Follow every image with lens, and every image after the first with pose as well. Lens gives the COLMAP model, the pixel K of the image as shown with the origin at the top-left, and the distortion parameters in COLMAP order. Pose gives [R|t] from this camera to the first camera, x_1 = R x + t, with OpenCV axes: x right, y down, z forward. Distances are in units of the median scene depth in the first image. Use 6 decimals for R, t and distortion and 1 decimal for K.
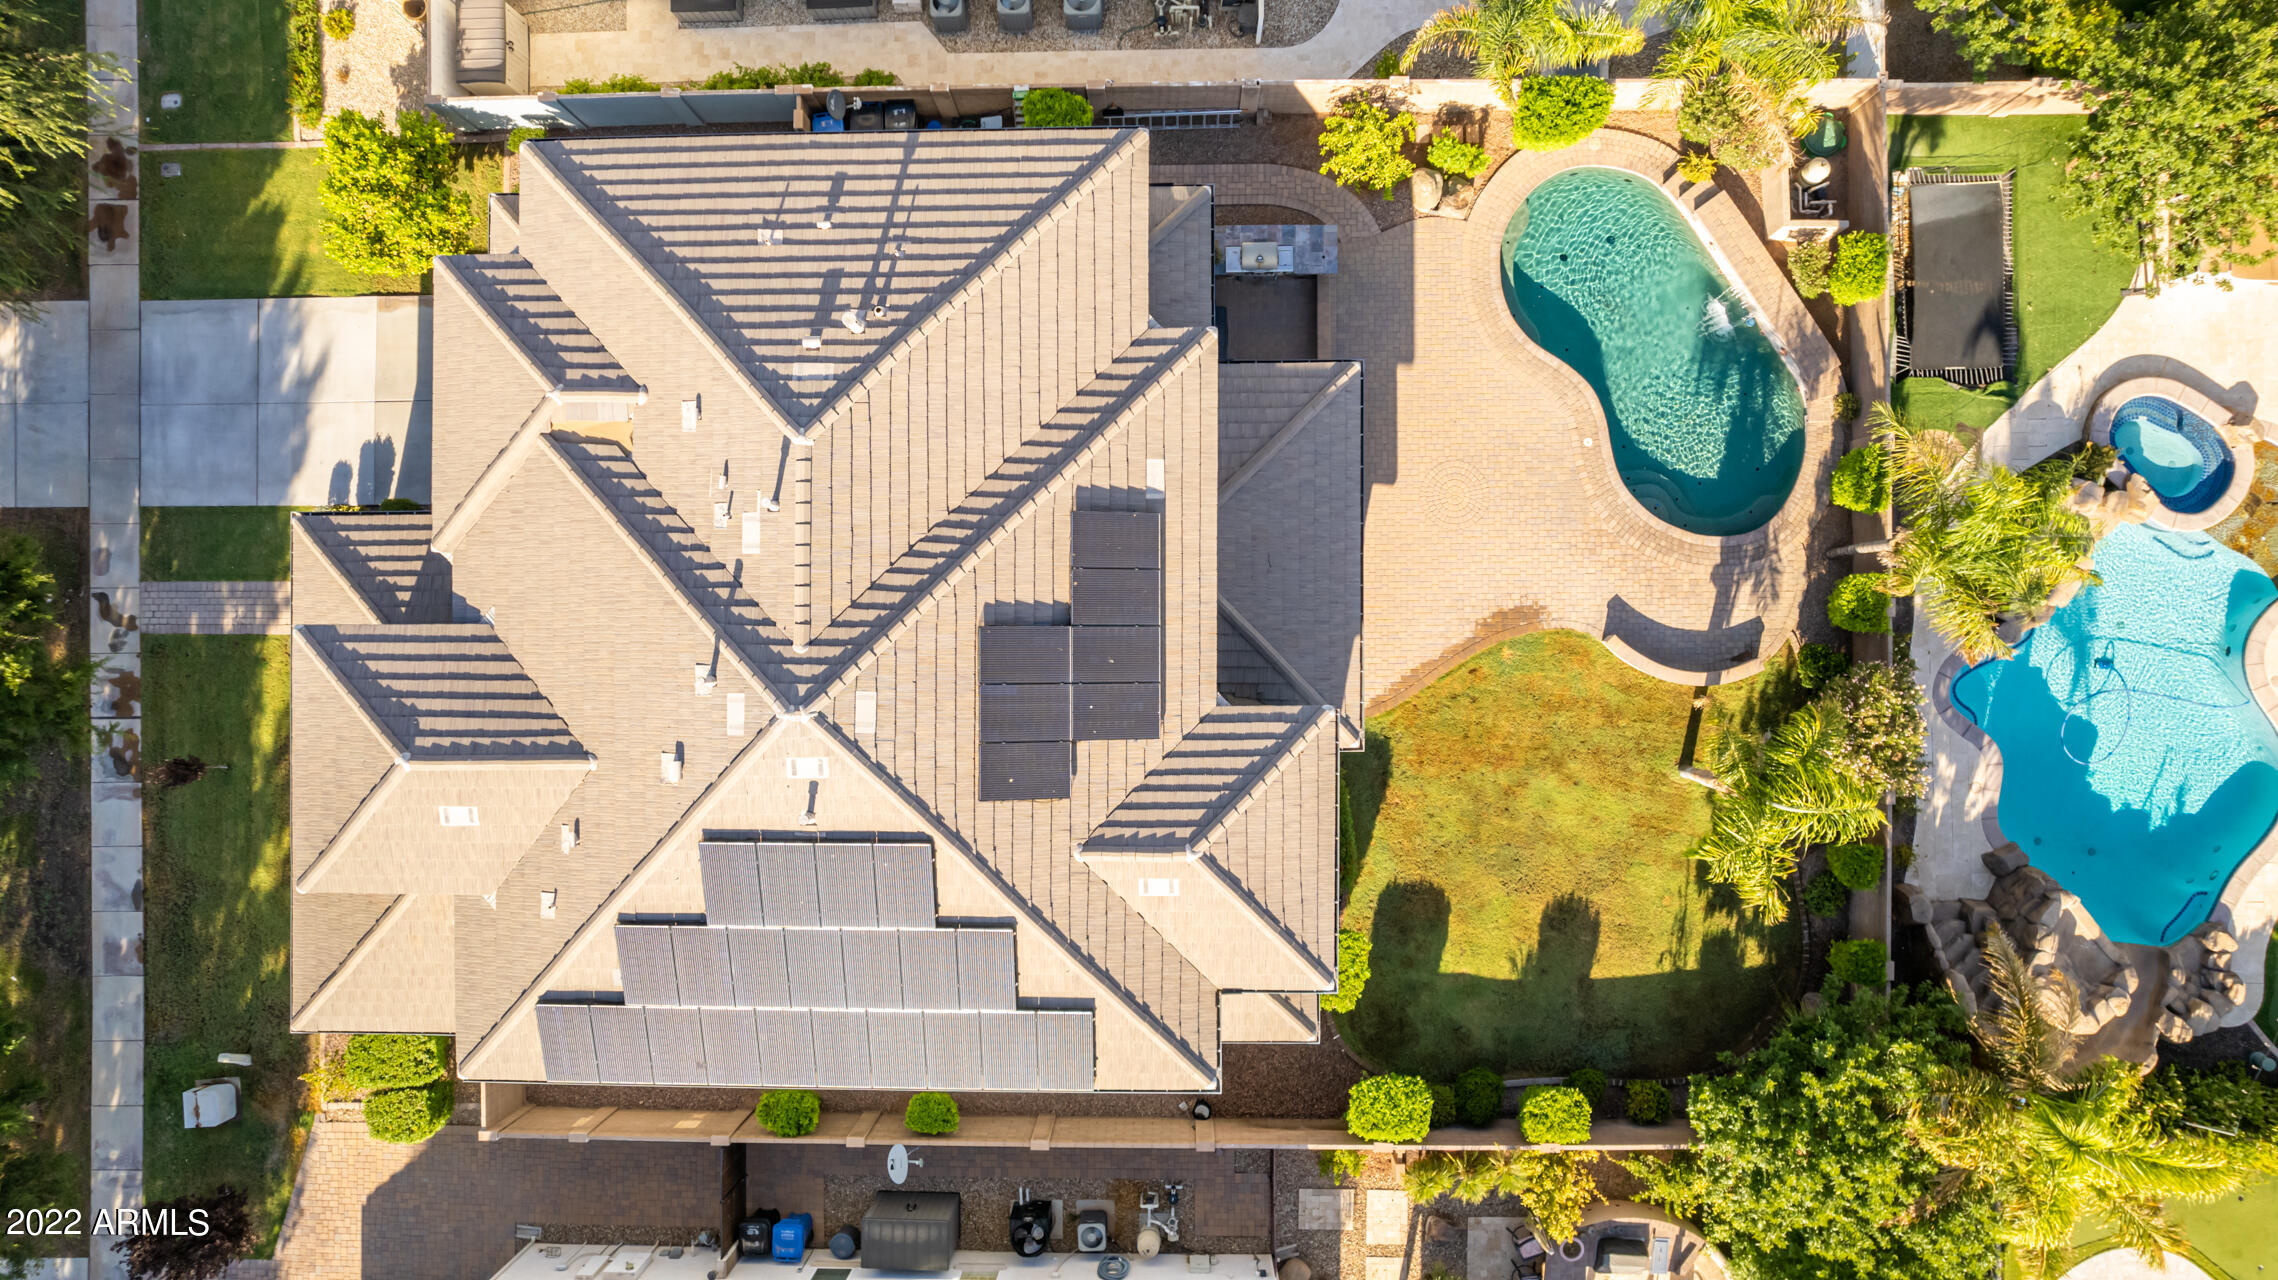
lens RADIAL K [[1492.5, 0, 1191.3], [0, 1492.5, 652.0], [0, 0, 1]] dist [-0.040165, 0.052705]
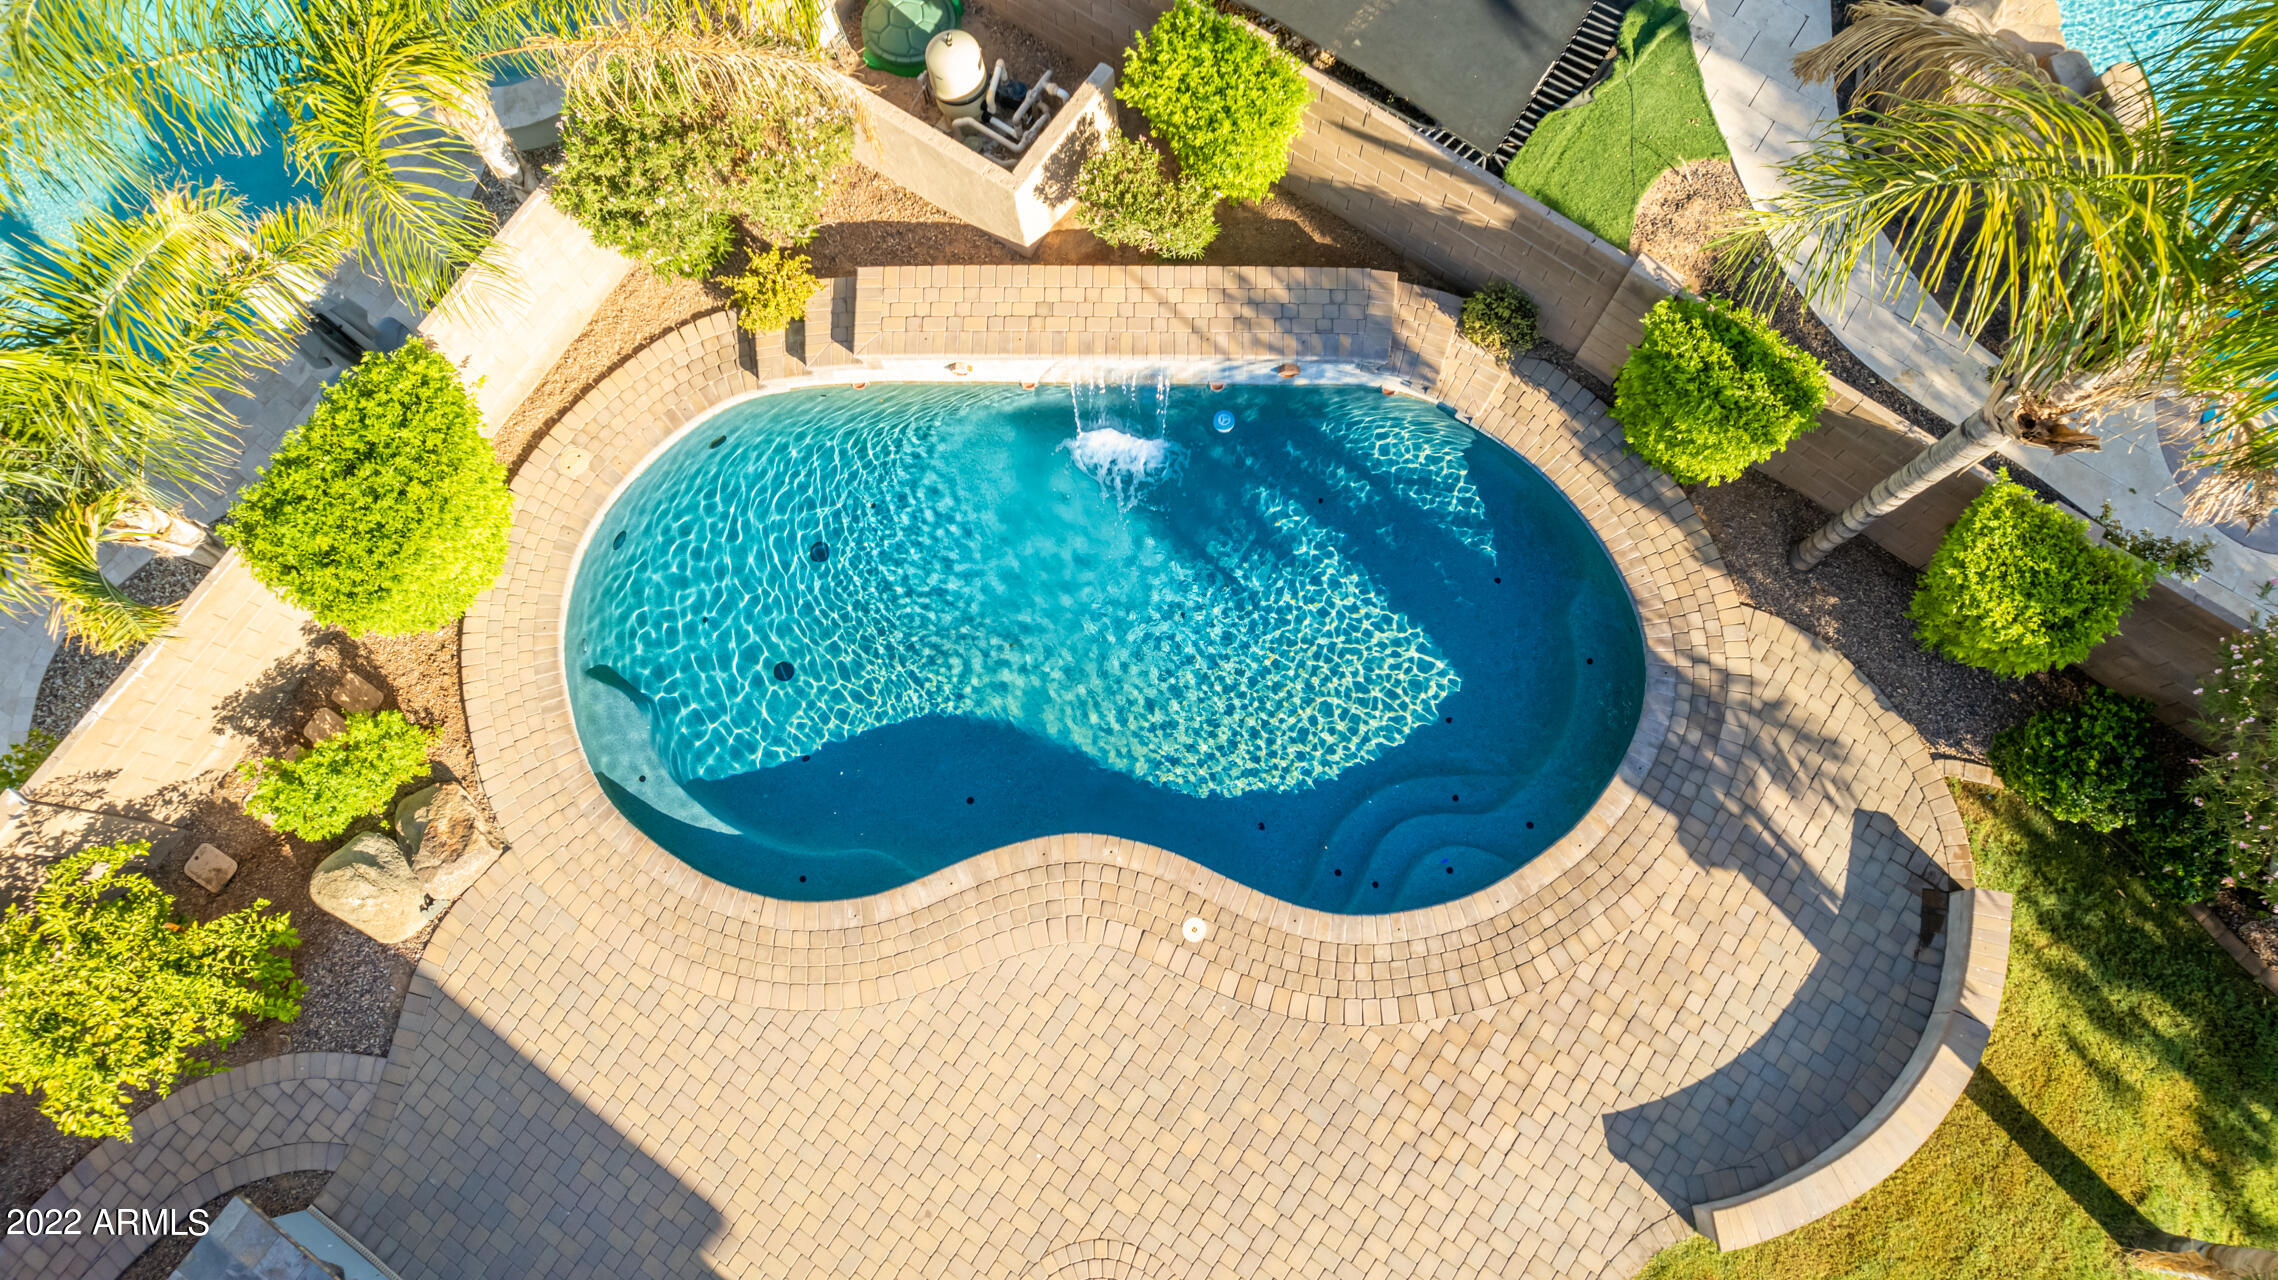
lens RADIAL K [[1492.5, 0, 1191.3], [0, 1492.5, 652.0], [0, 0, 1]] dist [-0.040165, 0.052705]
pose [[0.564427, -0.802135, 0.194939, 0.251197], [0.825370, 0.552300, -0.117174, -0.137476], [-0.013676, 0.227033, 0.973791, 0.640346]]
